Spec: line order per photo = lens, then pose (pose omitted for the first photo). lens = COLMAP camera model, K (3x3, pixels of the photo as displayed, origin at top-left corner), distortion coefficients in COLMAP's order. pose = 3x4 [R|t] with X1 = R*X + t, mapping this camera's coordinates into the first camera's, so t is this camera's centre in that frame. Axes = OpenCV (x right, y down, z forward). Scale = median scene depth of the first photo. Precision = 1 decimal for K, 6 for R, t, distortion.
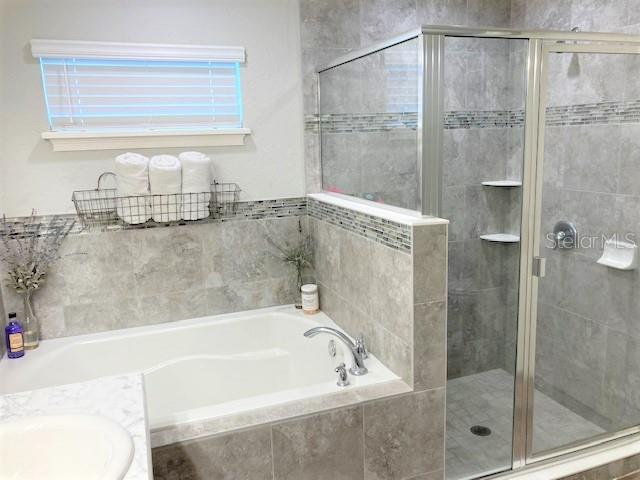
lens RADIAL K [[517.5, 0, 314.8], [0, 517.5, 237.3], [0, 0, 1]] dist [0.013655, -0.023431]
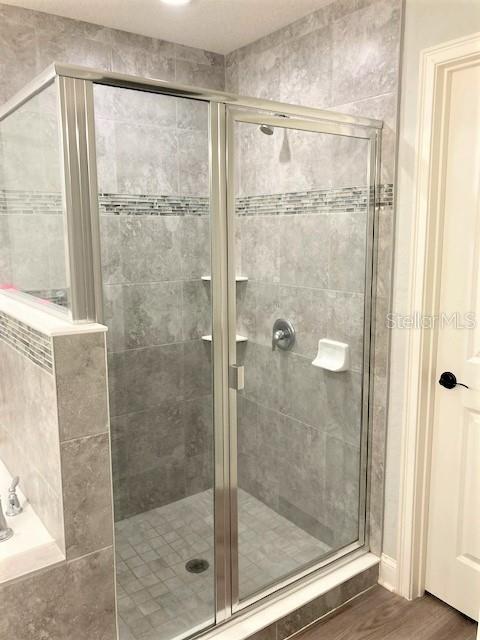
lens RADIAL K [[517.5, 0, 243.6], [0, 517.5, 320.6], [0, 0, 1]] dist [0.013655, -0.023431]
pose [[0.957307, -0.022316, 0.288212, 0.160241], [0.028181, 0.999471, -0.016216, -0.016740], [-0.287697, 0.023646, 0.957429, 0.151301]]
